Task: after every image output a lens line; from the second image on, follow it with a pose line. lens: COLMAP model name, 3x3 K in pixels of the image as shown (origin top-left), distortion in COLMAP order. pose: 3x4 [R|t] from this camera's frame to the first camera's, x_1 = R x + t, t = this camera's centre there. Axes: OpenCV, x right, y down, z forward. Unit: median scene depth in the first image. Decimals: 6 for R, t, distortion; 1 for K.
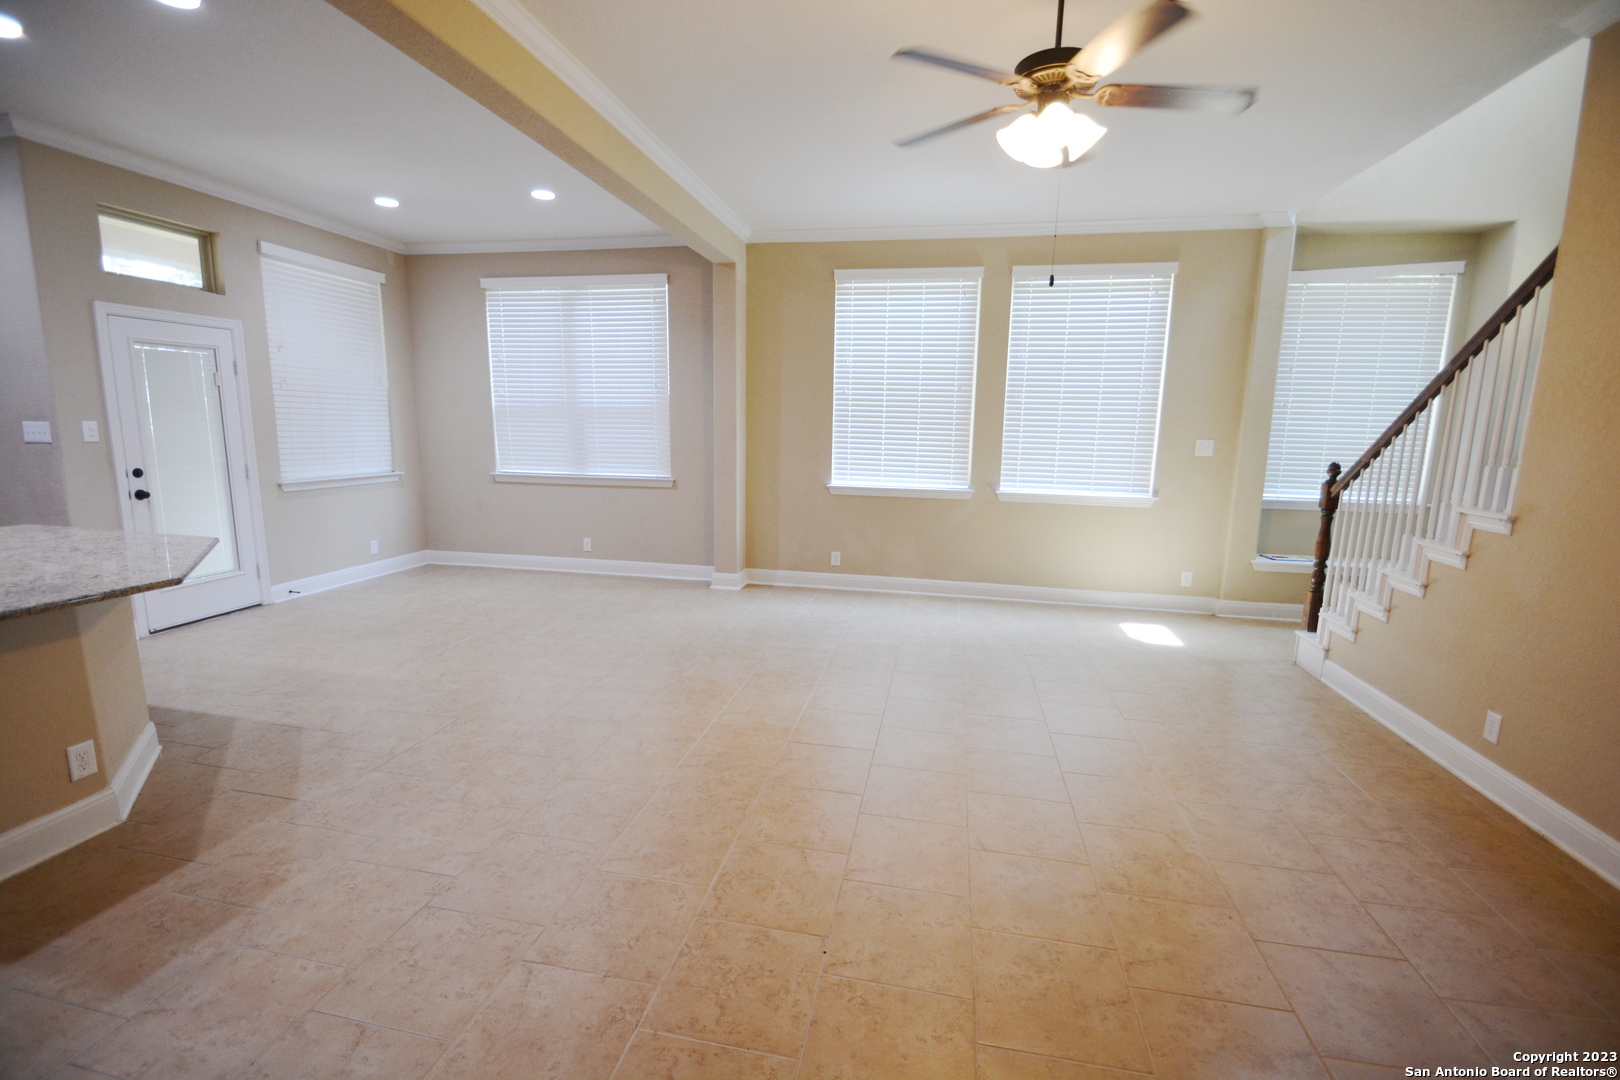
lens RADIAL K [[707.5, 0, 809.7], [0, 707.5, 540.7], [0, 0, 1]] dist [0.001664, -0.008533]
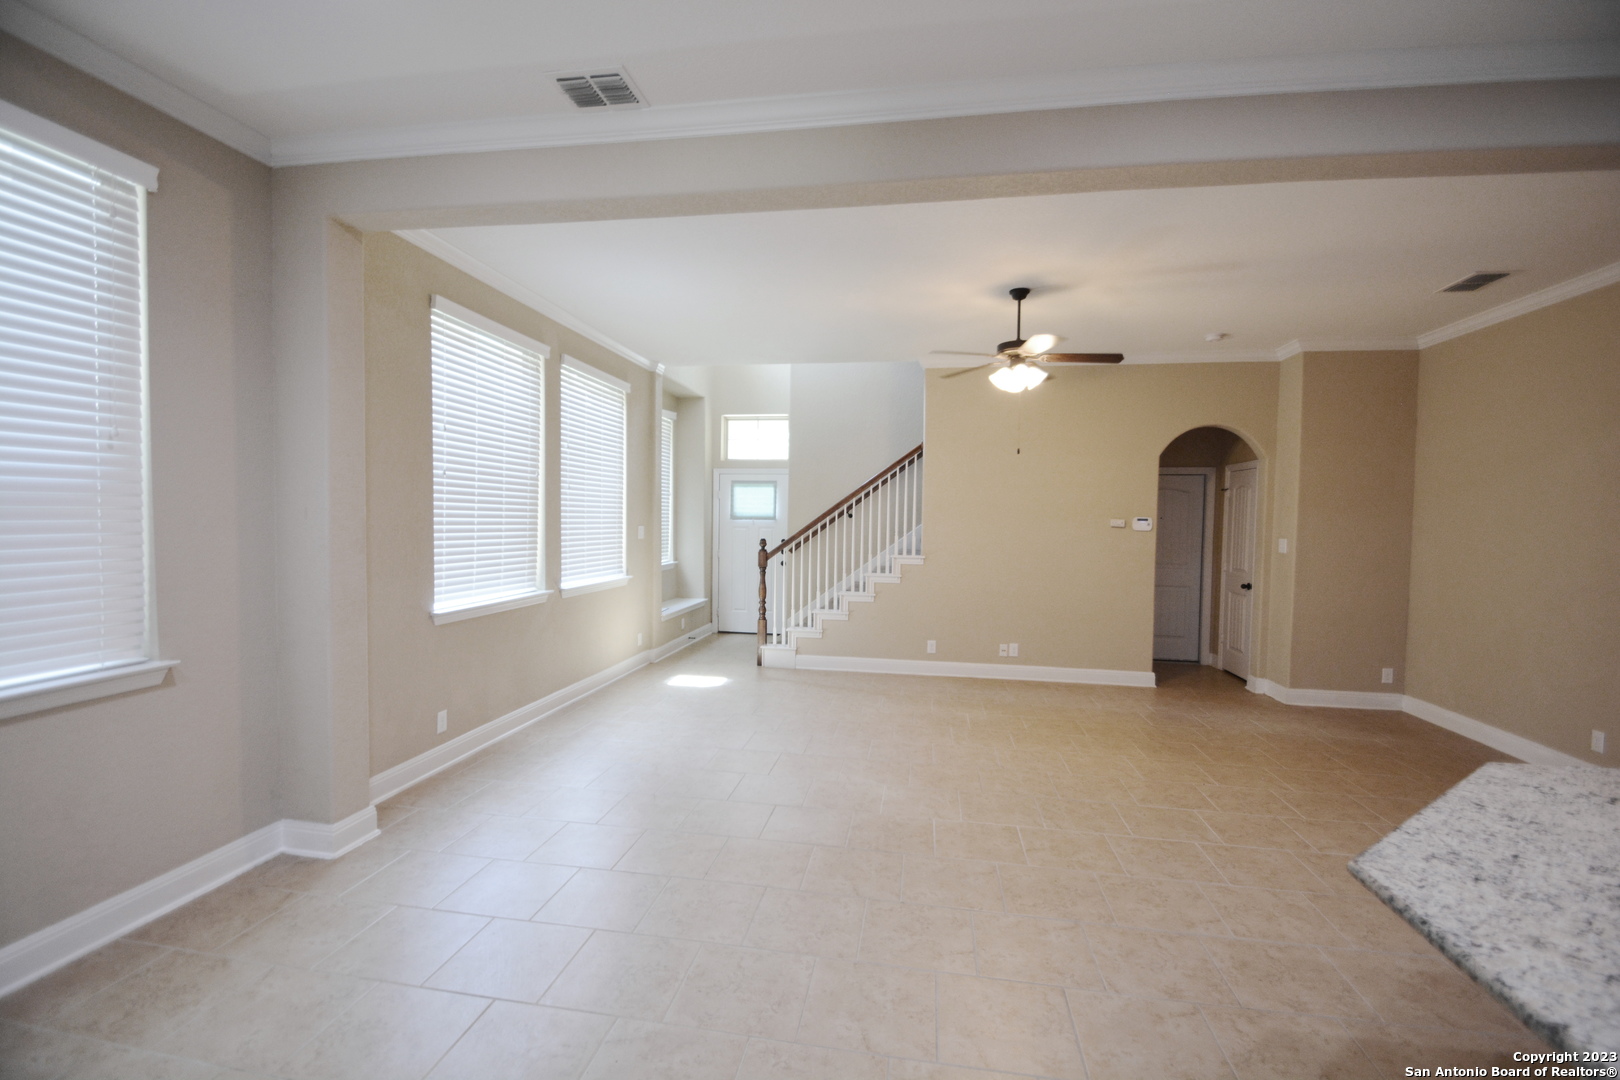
lens RADIAL K [[707.5, 0, 804.5], [0, 707.5, 548.2], [0, 0, 1]] dist [0.001664, -0.008533]
pose [[-0.021833, -0.066431, 0.997552, -0.659638], [0.146206, 0.986851, 0.068919, -0.138897], [-0.989013, 0.147352, -0.011833, 0.695595]]
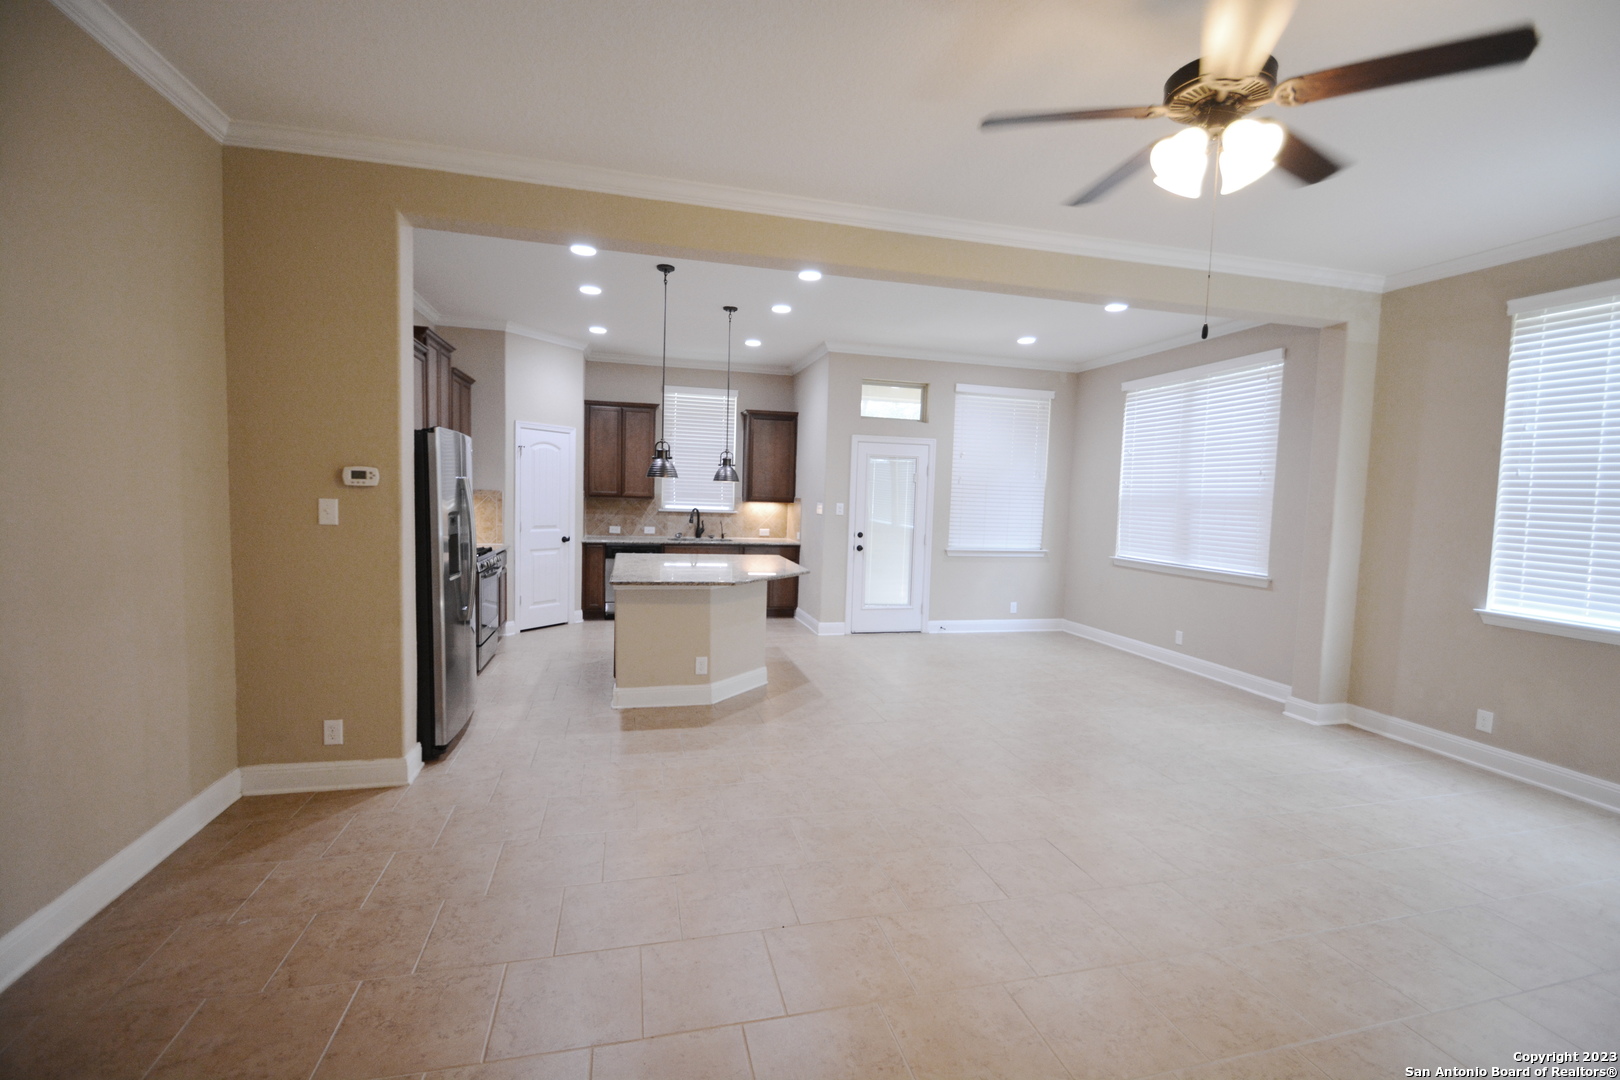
lens RADIAL K [[707.5, 0, 807.8], [0, 707.5, 536.8], [0, 0, 1]] dist [0.001664, -0.008533]
pose [[0.431598, 0.049971, -0.900681, 0.372219], [-0.170066, 0.985067, -0.026841, -0.020373], [0.885890, 0.164760, 0.433651, 0.132002]]
